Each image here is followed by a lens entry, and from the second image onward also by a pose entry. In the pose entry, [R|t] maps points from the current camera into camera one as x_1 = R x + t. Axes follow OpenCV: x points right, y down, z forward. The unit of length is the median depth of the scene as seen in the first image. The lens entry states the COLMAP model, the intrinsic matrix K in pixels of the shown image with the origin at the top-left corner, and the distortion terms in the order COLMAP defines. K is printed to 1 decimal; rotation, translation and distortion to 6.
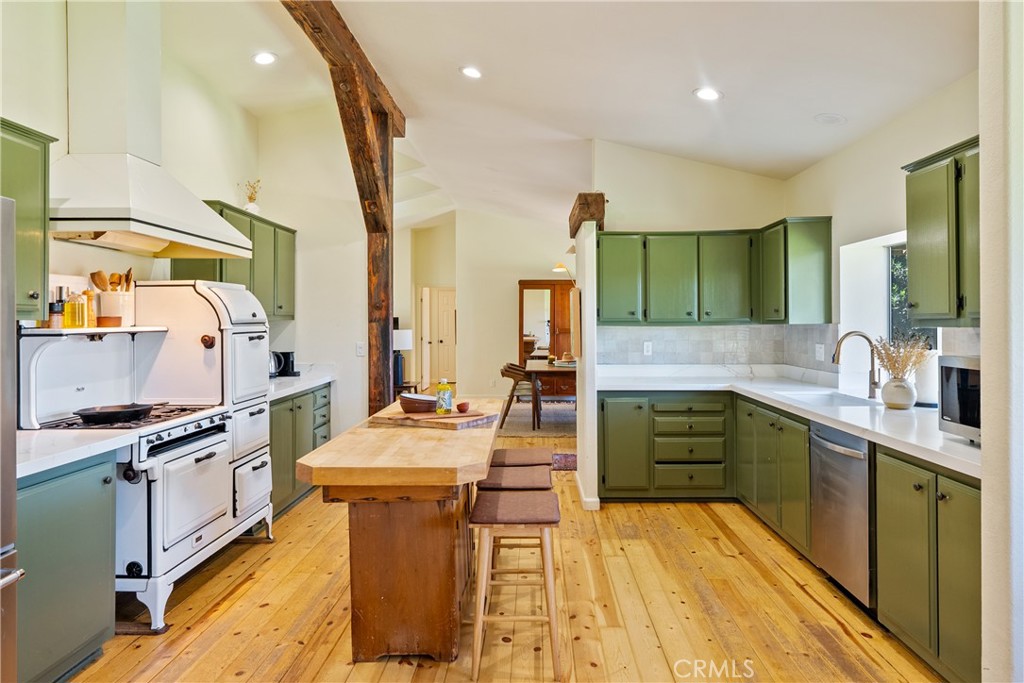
lens RADIAL K [[636.2, 0, 508.6], [0, 636.2, 319.4], [0, 0, 1]] dist [0.029141, 0.000742]
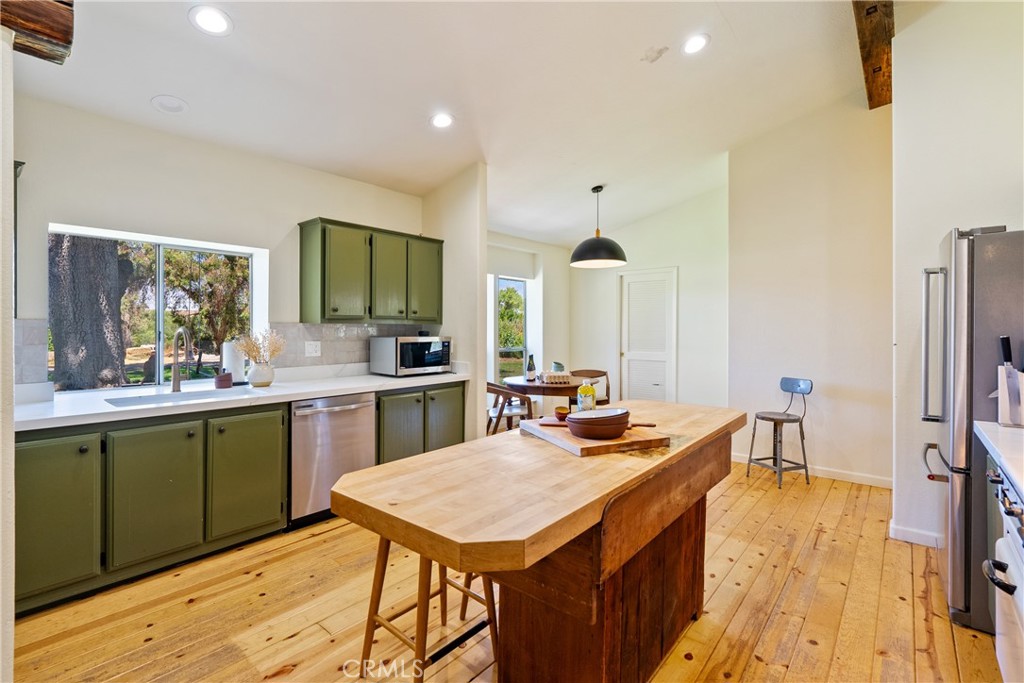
lens RADIAL K [[463.5, 0, 510.3], [0, 463.5, 333.4], [0, 0, 1]] dist [-0.007746, 0.002351]
pose [[-0.780067, -0.009066, 0.625630, -0.405964], [-0.005612, 0.999956, 0.007493, 0.024846], [-0.625670, 0.002334, -0.780084, 1.552970]]
